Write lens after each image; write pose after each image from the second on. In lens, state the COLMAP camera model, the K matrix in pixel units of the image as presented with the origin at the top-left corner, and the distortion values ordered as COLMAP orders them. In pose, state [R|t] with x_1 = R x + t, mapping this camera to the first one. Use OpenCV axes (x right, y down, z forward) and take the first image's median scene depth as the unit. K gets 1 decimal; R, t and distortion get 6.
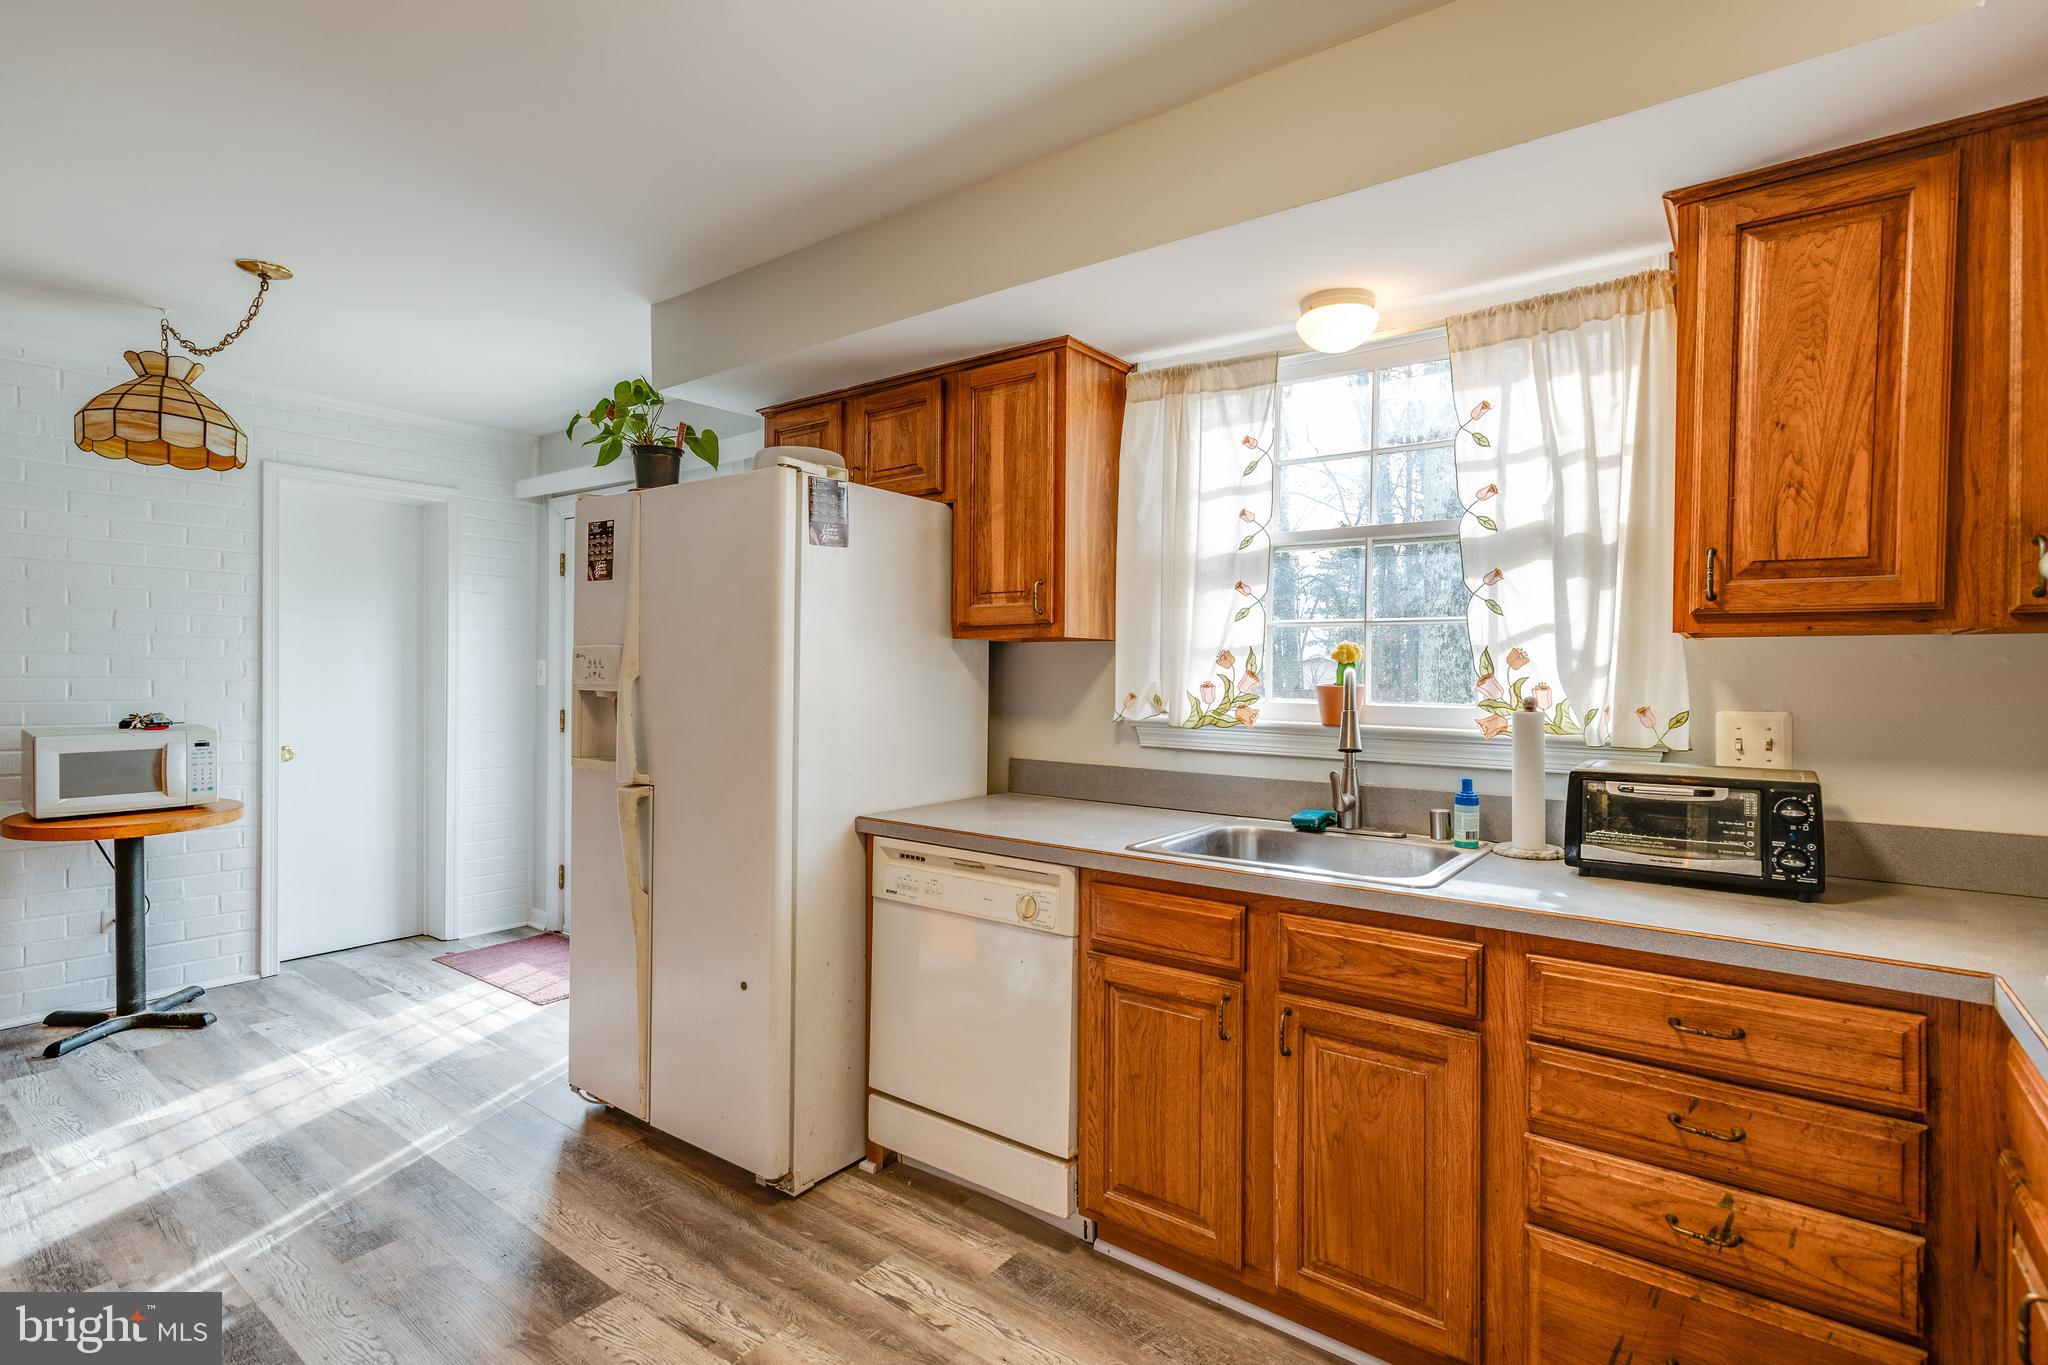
lens RADIAL K [[977.8, 0, 1020.9], [0, 977.8, 681.8], [0, 0, 1]] dist [-0.010310, 0.006028]
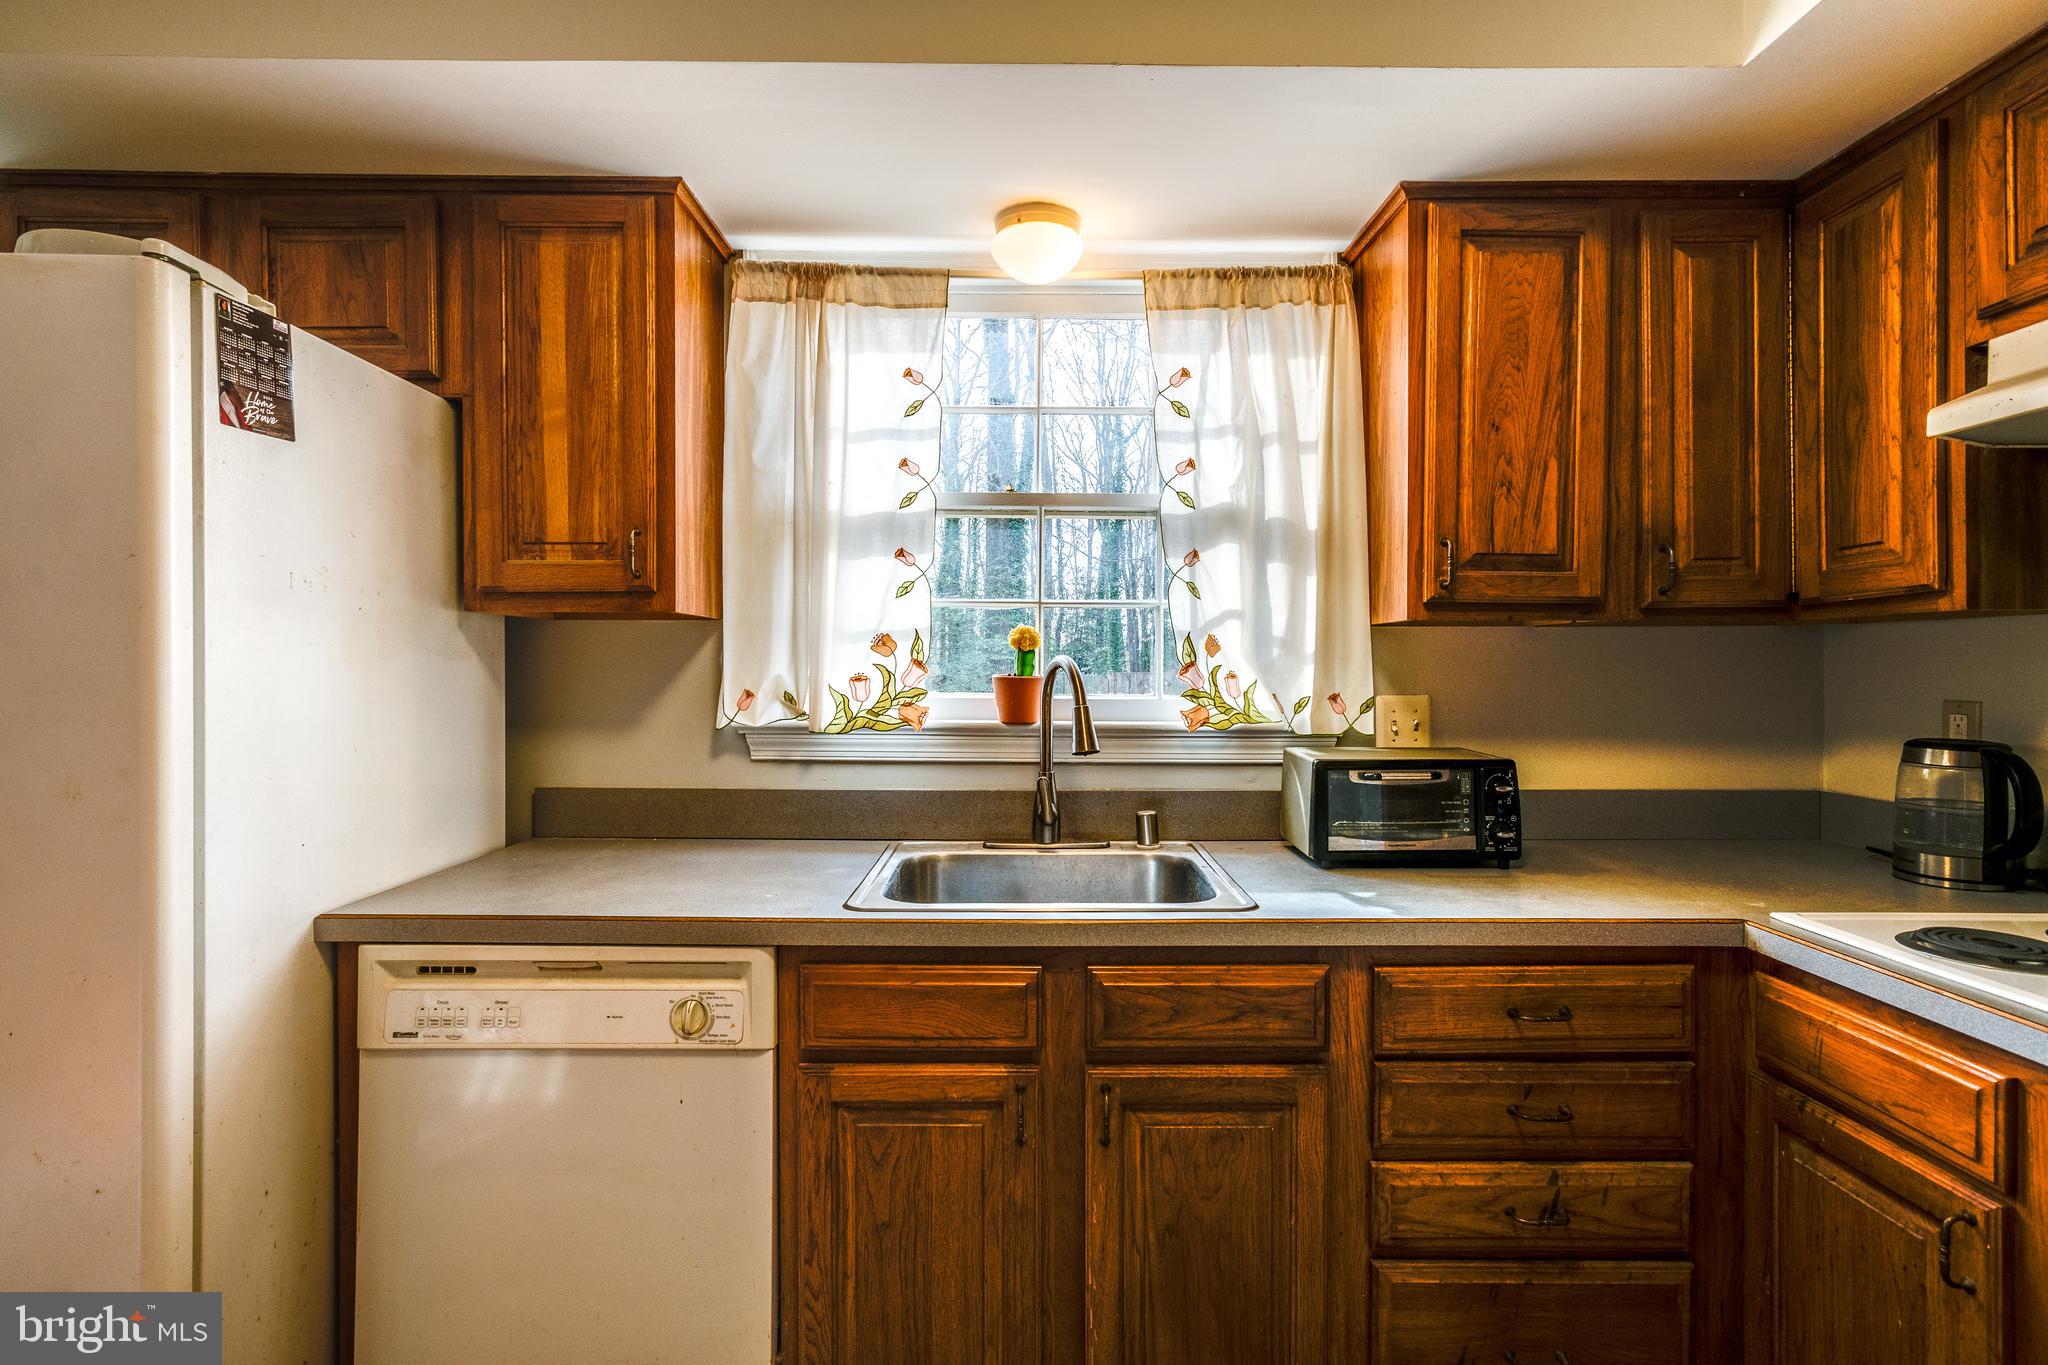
lens RADIAL K [[977.8, 0, 1014.9], [0, 977.8, 680.3], [0, 0, 1]] dist [-0.010310, 0.006028]
pose [[0.795488, -0.014518, 0.605795, -0.225149], [0.010675, 0.999894, 0.009946, -0.001535], [-0.605875, -0.001445, 0.795559, 0.362368]]
